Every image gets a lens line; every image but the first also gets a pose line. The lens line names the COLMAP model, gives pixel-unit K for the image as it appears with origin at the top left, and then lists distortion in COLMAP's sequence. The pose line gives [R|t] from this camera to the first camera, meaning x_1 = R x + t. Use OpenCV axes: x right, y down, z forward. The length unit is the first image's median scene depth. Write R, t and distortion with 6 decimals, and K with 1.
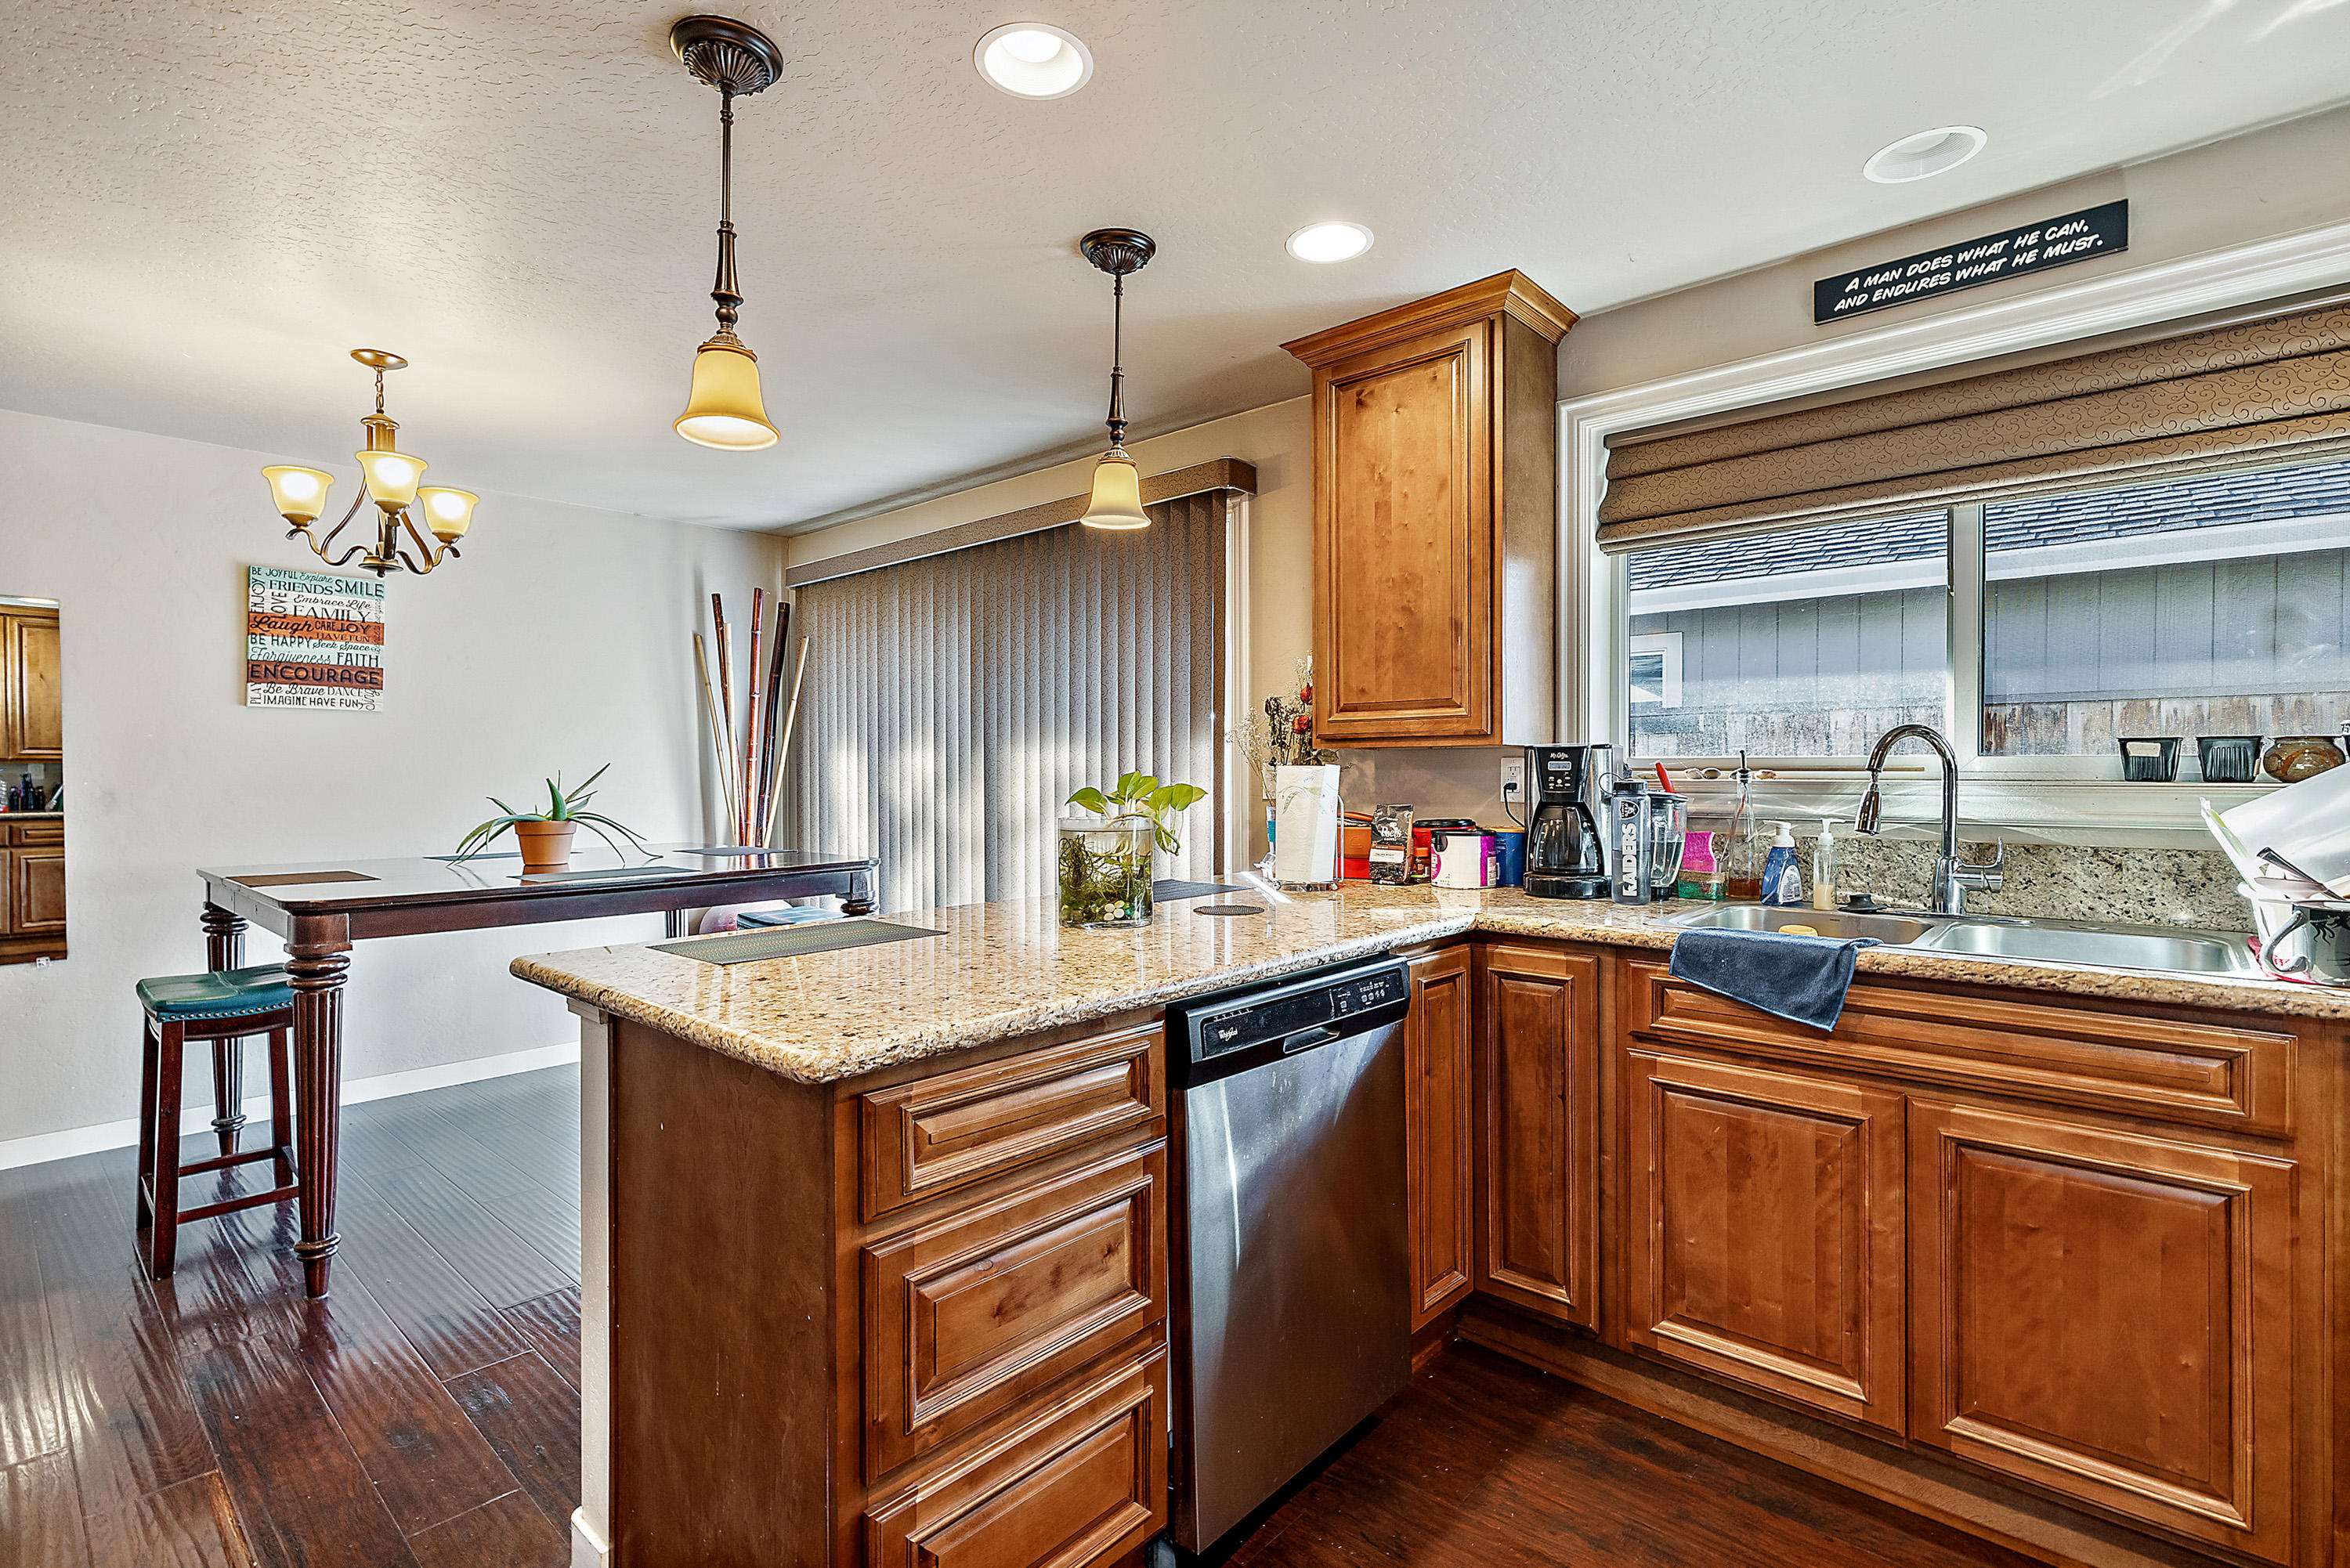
lens RADIAL K [[1094.5, 0, 1184.5], [0, 1094.5, 747.7], [0, 0, 1]] dist [0.003115, -0.000102]
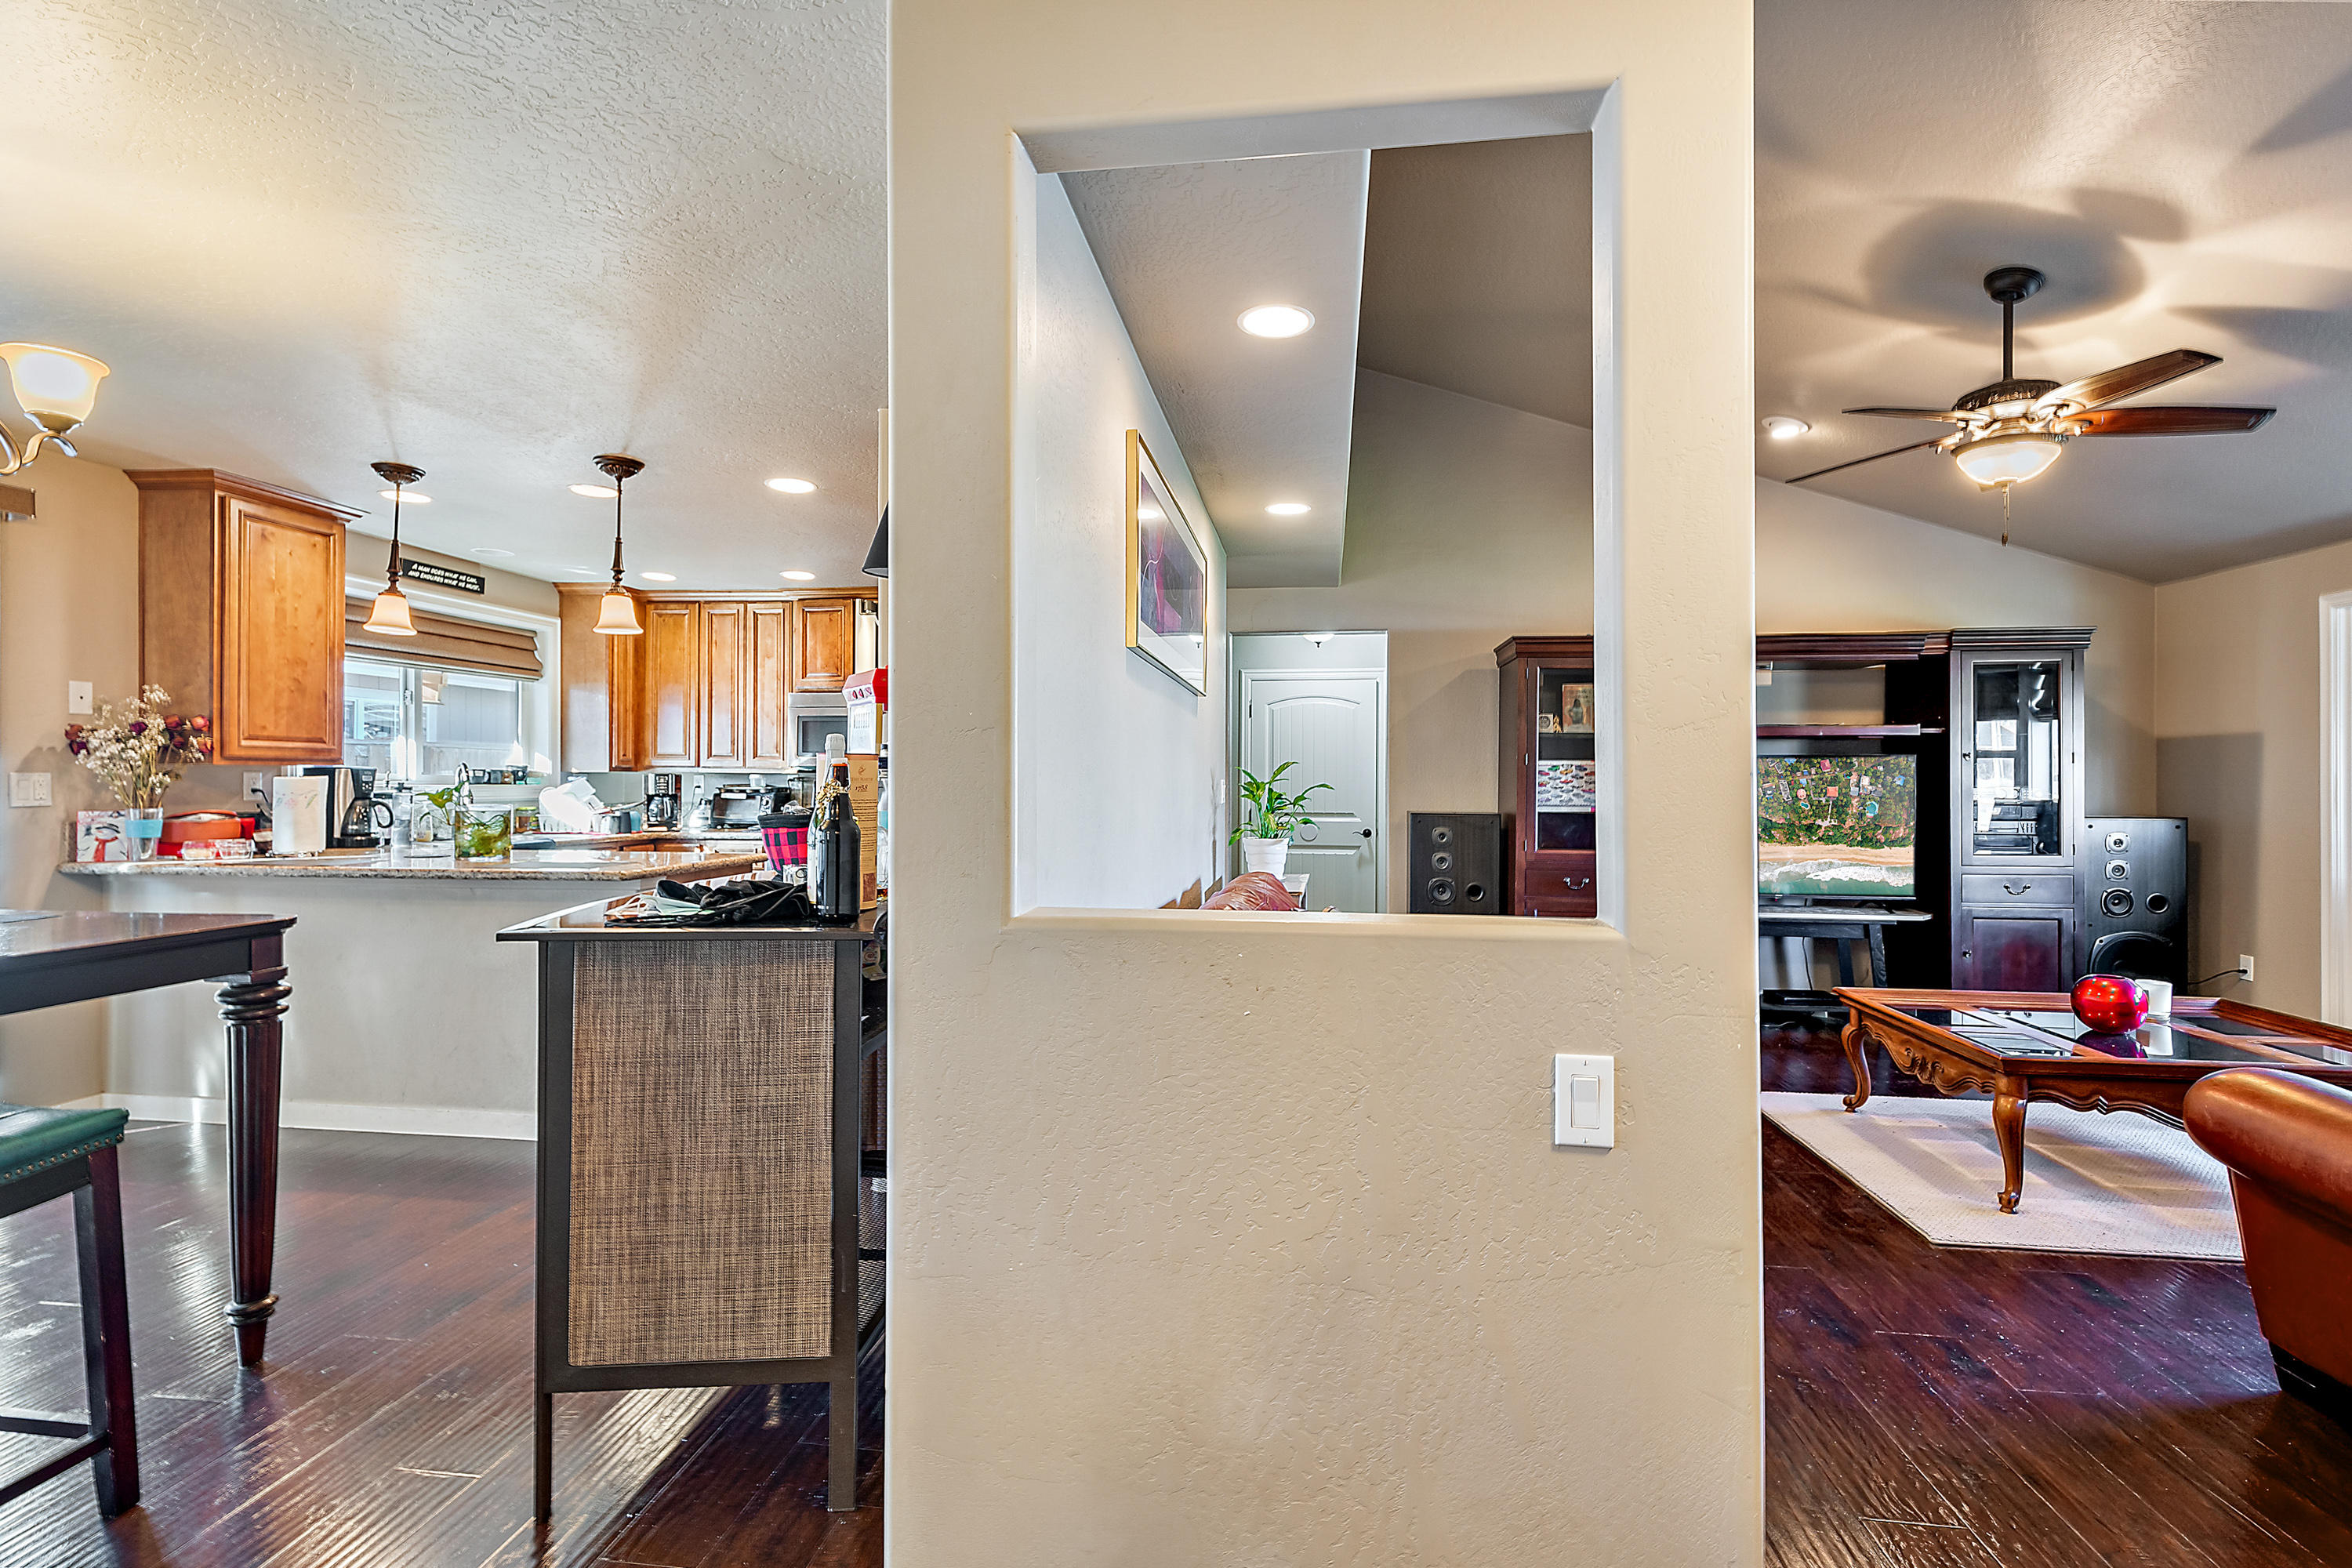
lens RADIAL K [[1095.5, 0, 1185.5], [0, 1095.5, 747.6], [0, 0, 1]] dist [0.003115, -0.000102]
pose [[-0.567627, 0.030052, 0.822737, -1.859692], [-0.014816, 0.998799, -0.046705, 0.028688], [-0.823153, -0.038701, -0.566500, 0.833801]]
